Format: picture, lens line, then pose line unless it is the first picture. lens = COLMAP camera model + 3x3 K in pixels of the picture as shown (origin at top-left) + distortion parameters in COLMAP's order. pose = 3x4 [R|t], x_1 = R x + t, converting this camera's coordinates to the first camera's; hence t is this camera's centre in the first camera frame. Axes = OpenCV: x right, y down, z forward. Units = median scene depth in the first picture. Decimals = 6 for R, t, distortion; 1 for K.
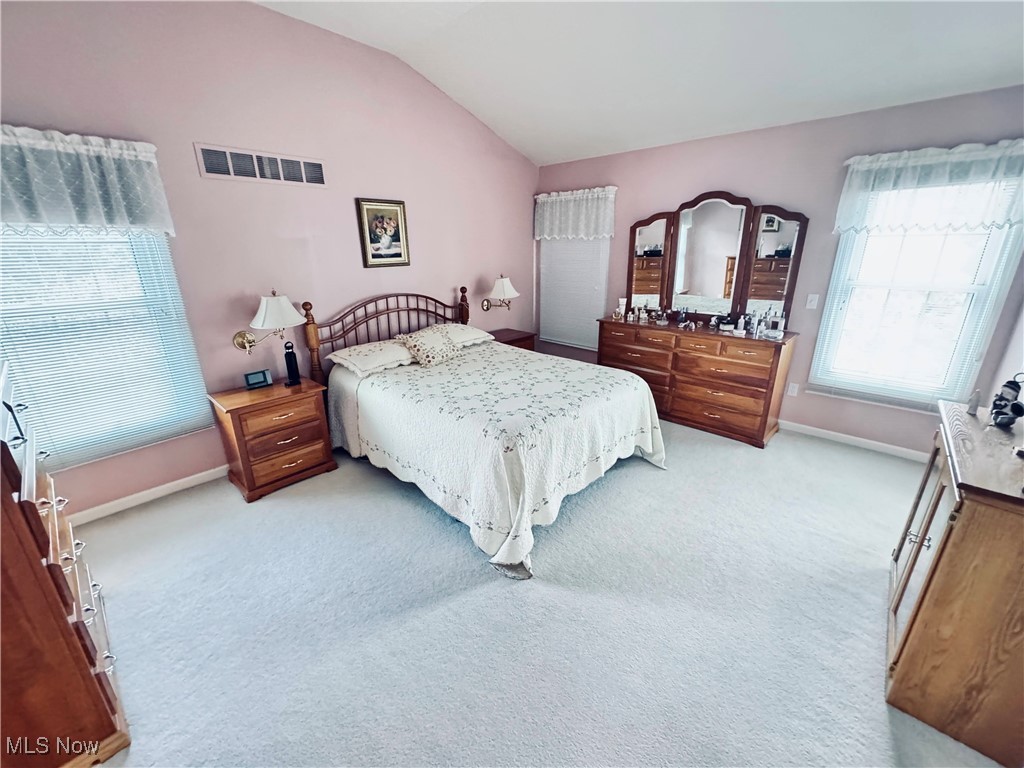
lens RADIAL K [[409.5, 0, 518.7], [0, 409.5, 382.7], [0, 0, 1]] dist [-0.001781, -0.000221]
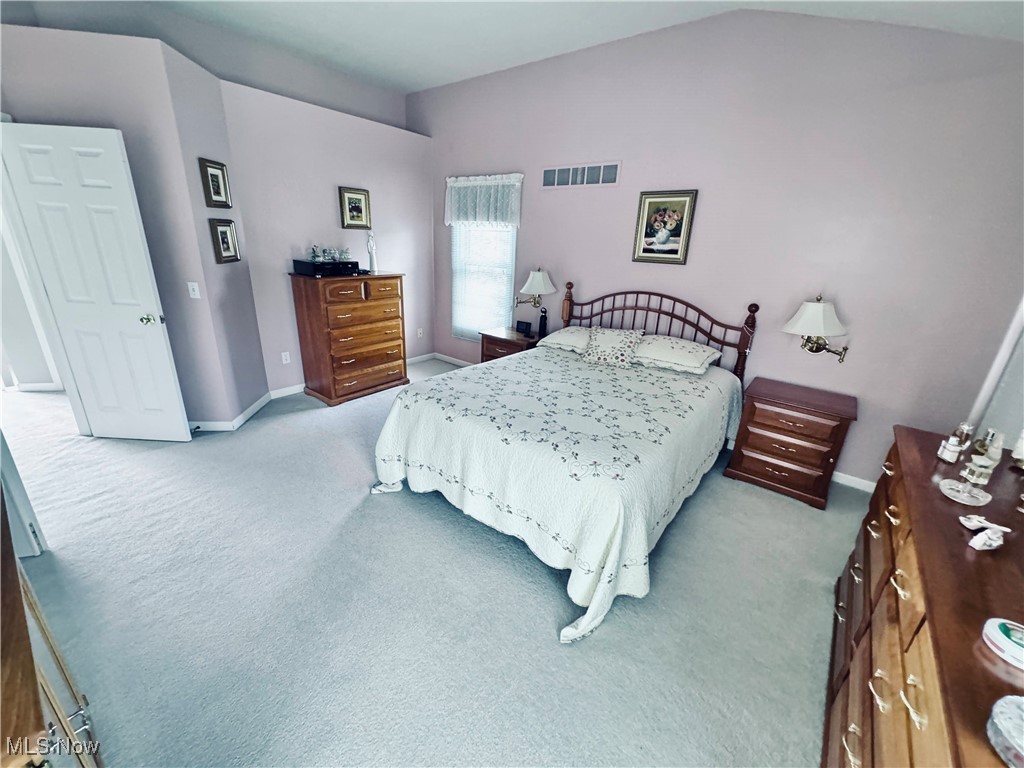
lens RADIAL K [[409.5, 0, 517.6], [0, 409.5, 384.4], [0, 0, 1]] dist [-0.001781, -0.000221]
pose [[0.057562, 0.363950, -0.929638, 0.666875], [-0.345419, 0.880930, 0.323493, -0.236994], [0.936682, 0.302494, 0.176424, 0.634027]]
